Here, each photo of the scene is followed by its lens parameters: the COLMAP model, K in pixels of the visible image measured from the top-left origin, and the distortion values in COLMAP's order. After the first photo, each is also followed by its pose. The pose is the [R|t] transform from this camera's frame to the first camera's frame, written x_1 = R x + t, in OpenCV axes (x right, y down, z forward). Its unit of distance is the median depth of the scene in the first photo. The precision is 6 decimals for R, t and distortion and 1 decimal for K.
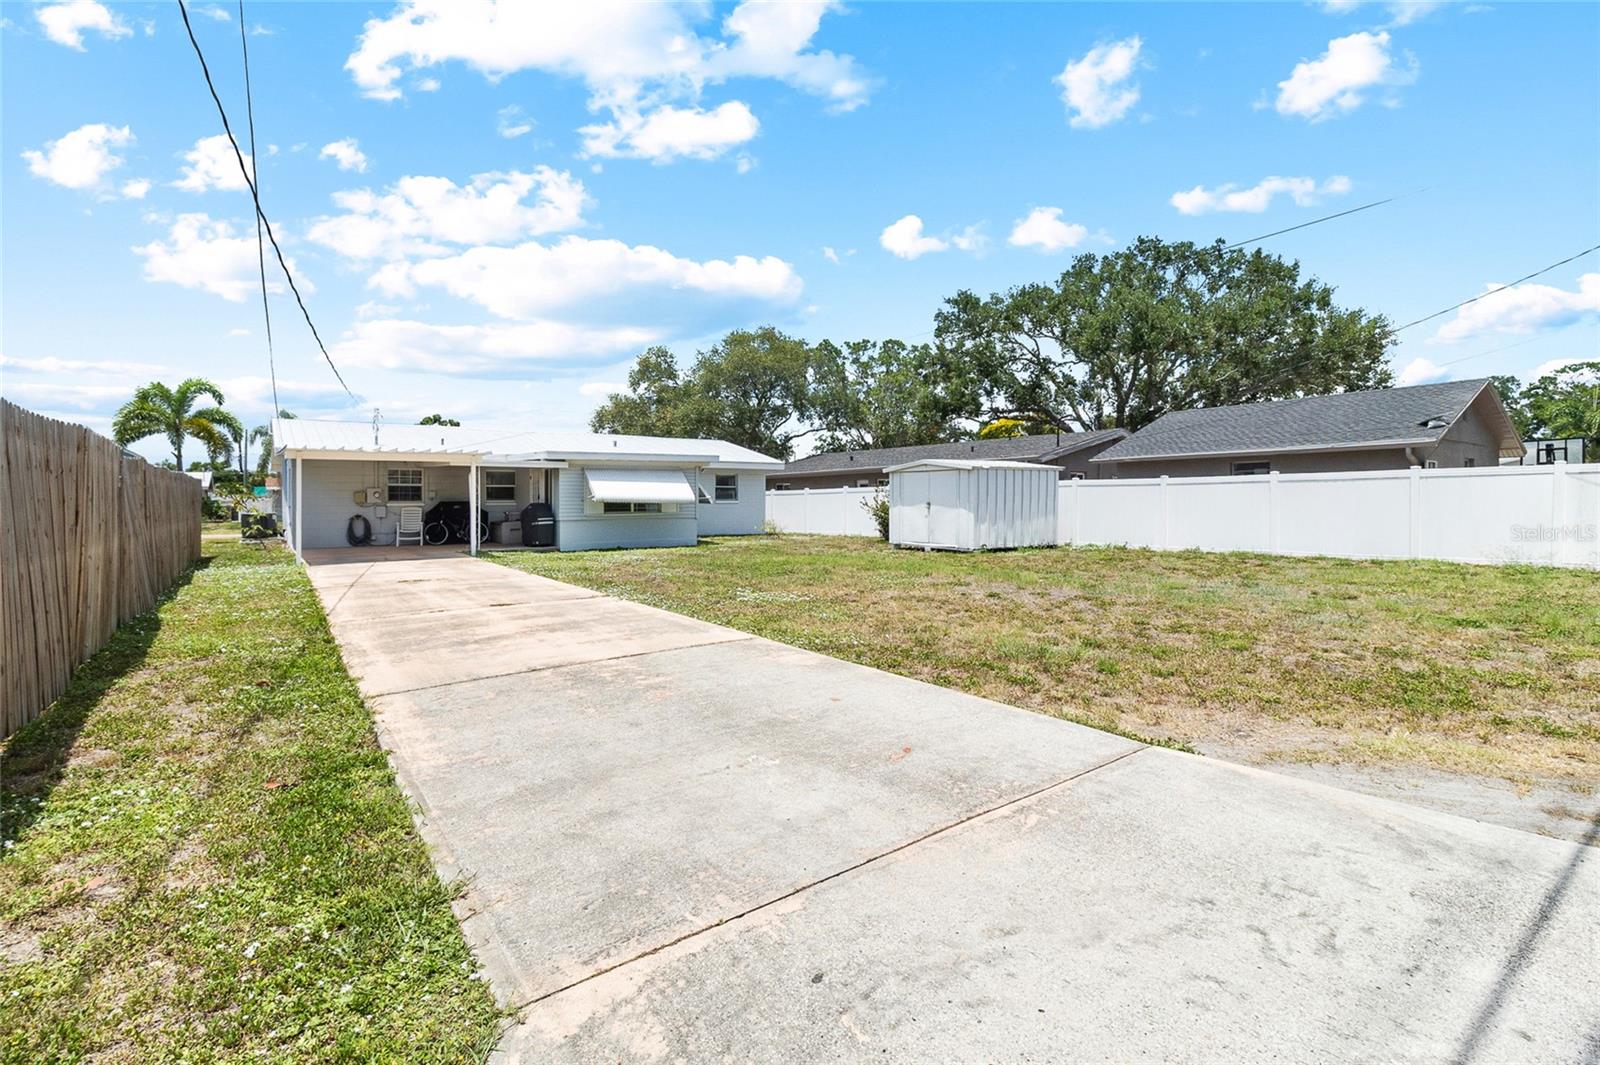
lens RADIAL K [[736.1, 0, 797.0], [0, 736.1, 522.6], [0, 0, 1]] dist [0.003256, -0.001358]
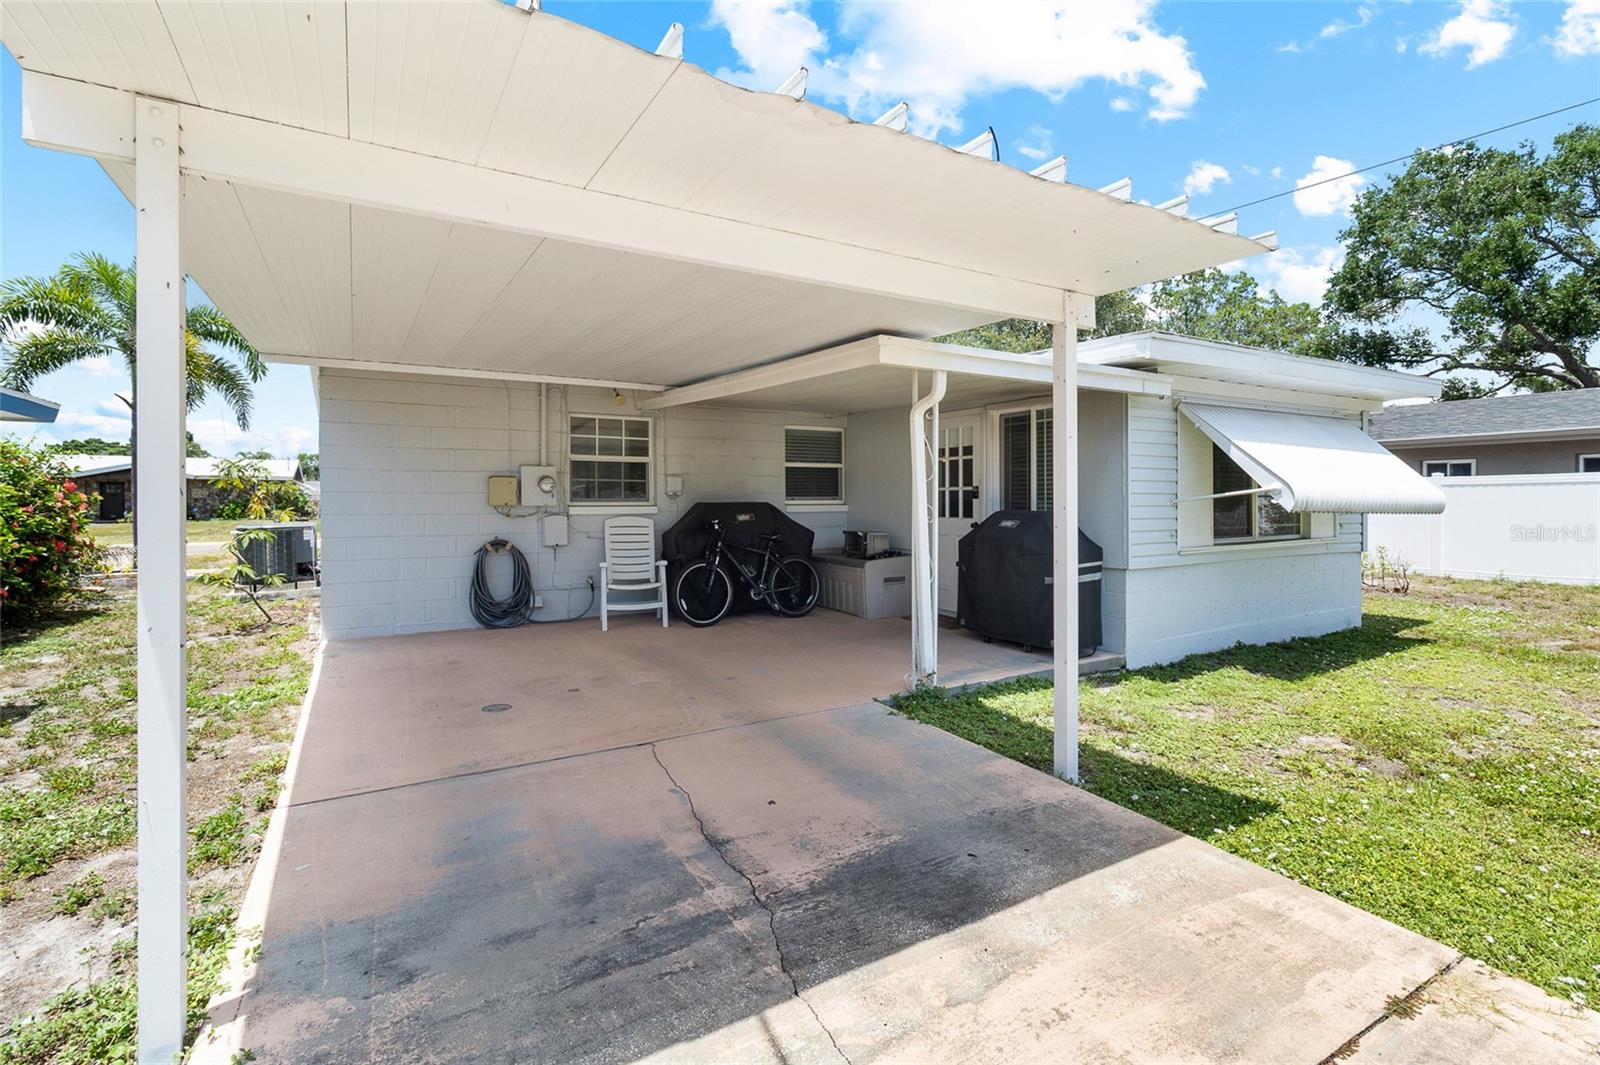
lens RADIAL K [[736.1, 0, 804.6], [0, 736.1, 527.3], [0, 0, 1]] dist [0.003256, -0.001358]
pose [[0.995028, 0.010776, -0.099012, -0.400531], [-0.009548, 0.999872, 0.012863, -0.021553], [0.099138, -0.011854, 0.995003, 0.640077]]
